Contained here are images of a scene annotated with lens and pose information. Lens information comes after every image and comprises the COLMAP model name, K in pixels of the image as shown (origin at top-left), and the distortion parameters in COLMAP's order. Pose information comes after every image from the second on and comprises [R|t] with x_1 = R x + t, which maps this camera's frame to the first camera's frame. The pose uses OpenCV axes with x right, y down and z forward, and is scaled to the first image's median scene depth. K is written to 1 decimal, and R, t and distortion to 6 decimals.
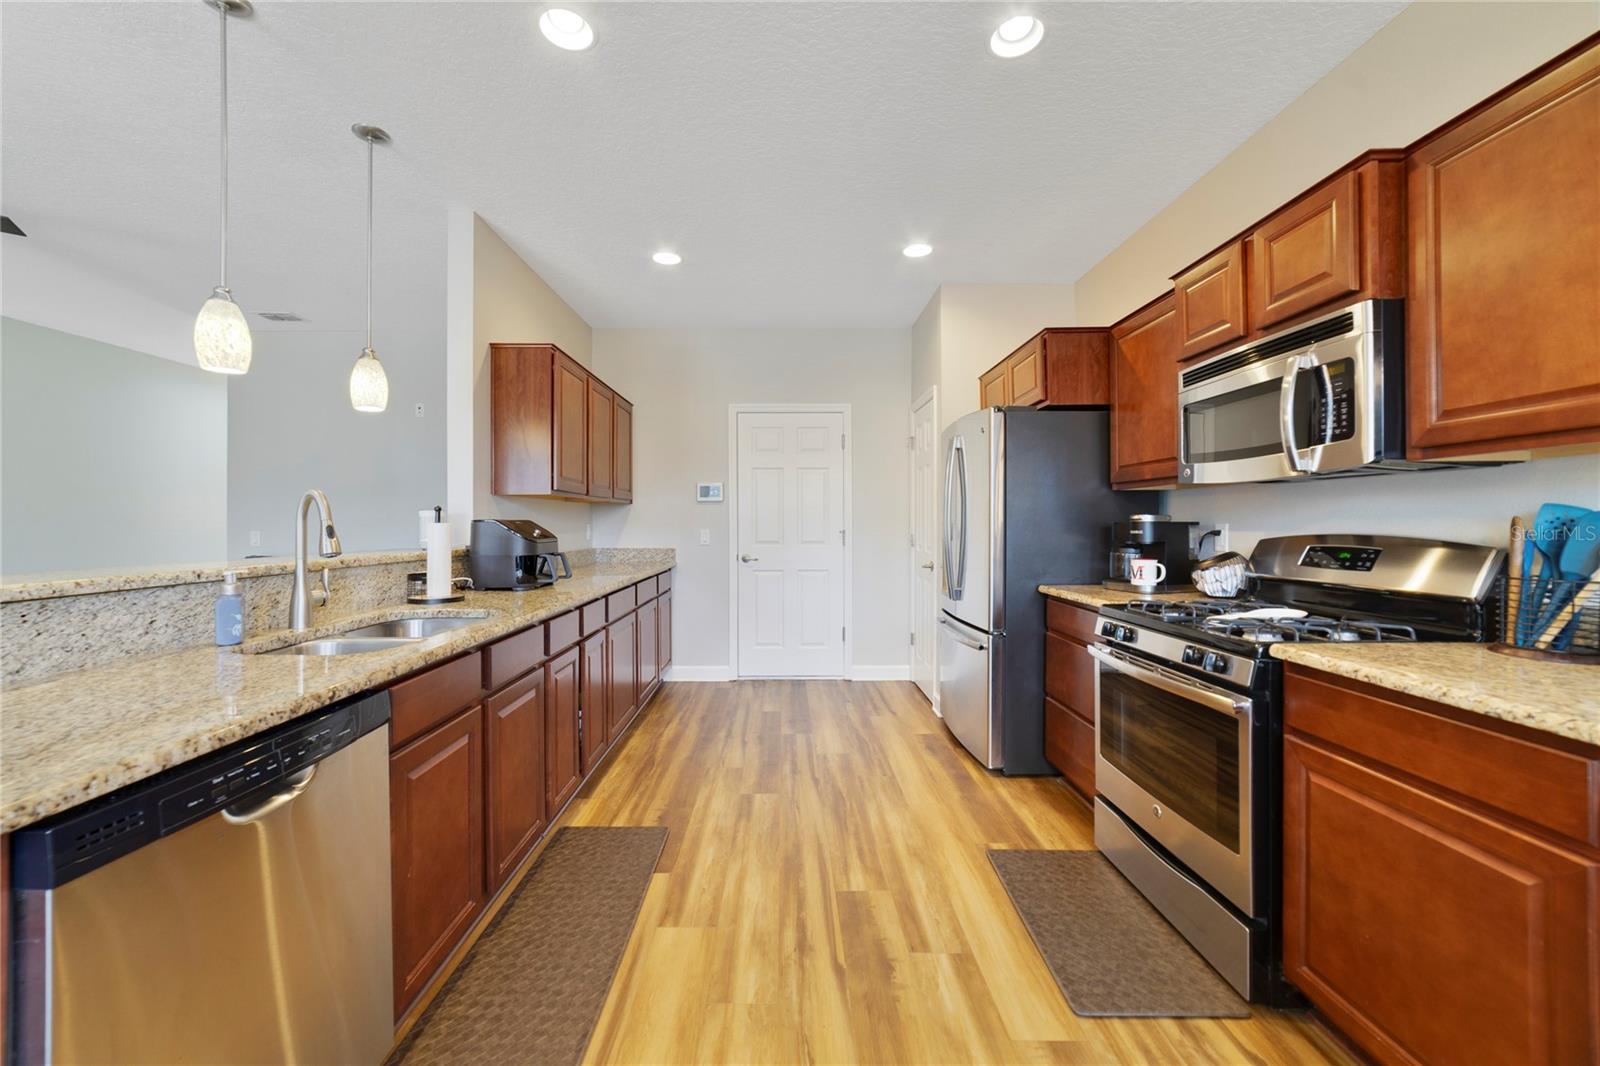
lens RADIAL K [[621.3, 0, 791.3], [0, 621.3, 525.3], [0, 0, 1]] dist [0.000598, 0.000283]
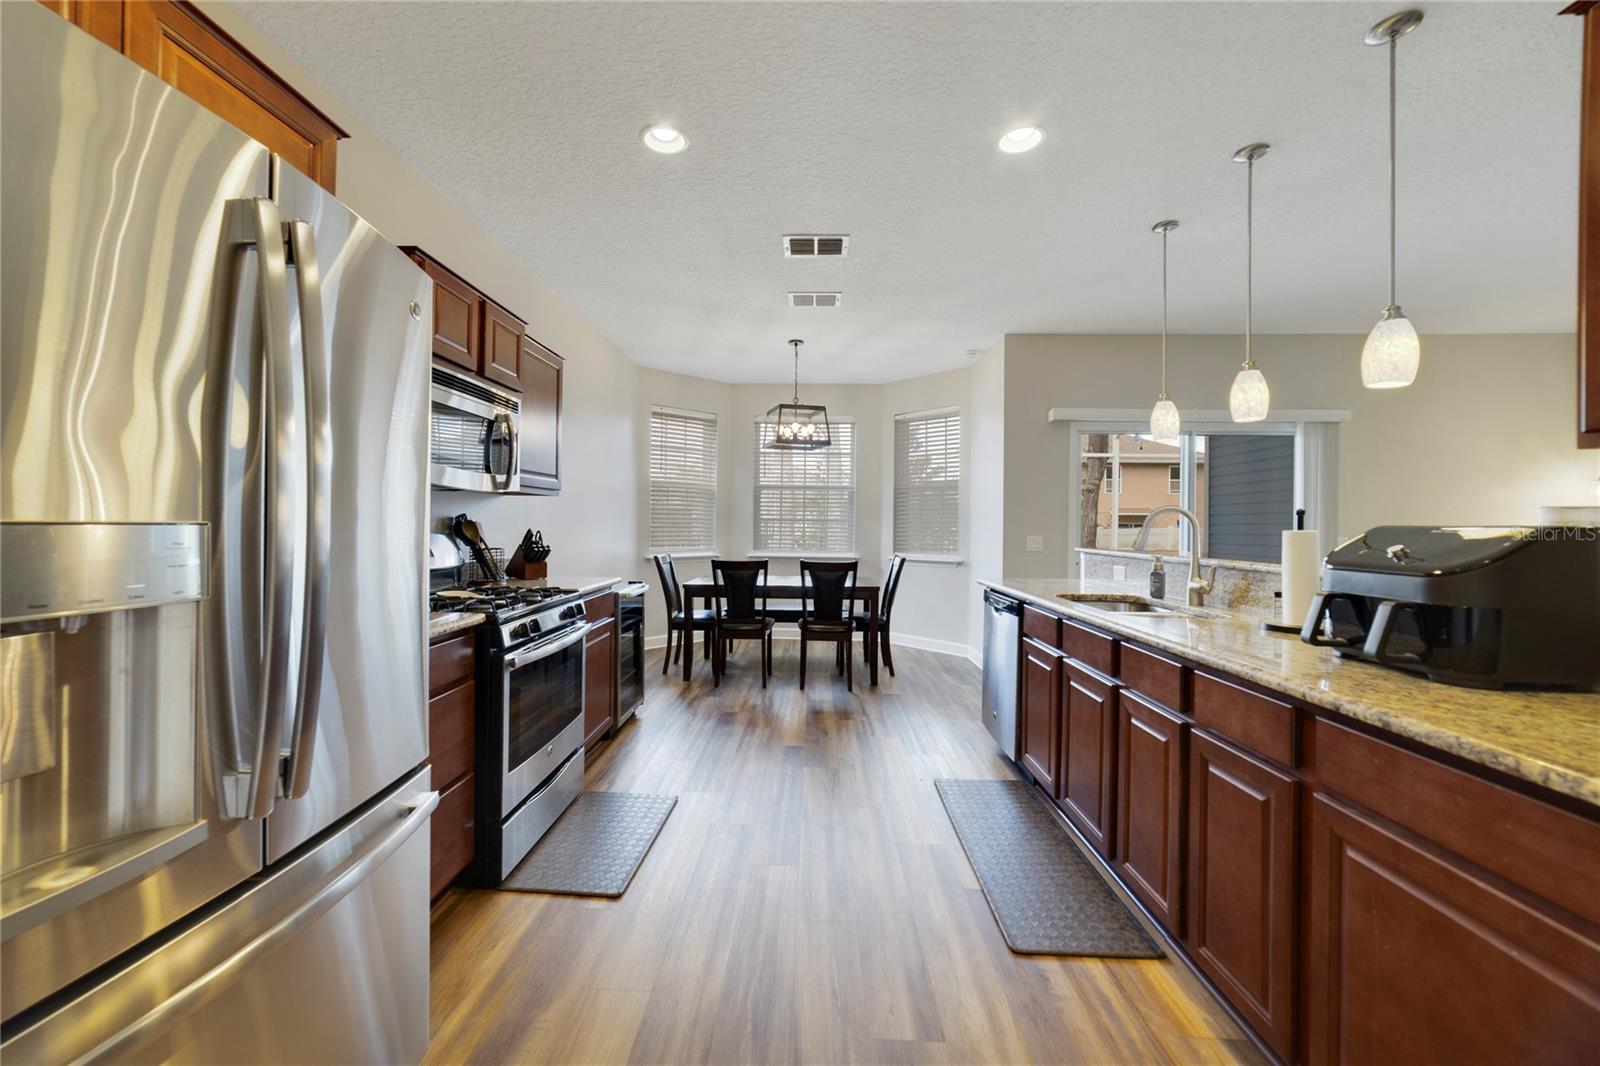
lens RADIAL K [[621.3, 0, 791.3], [0, 621.3, 525.3], [0, 0, 1]] dist [0.000598, 0.000283]
pose [[-0.998637, -0.007058, 0.051717, 0.025467], [-0.006972, 0.999974, 0.001837, -0.006286], [-0.051728, 0.001474, -0.998660, 1.703955]]
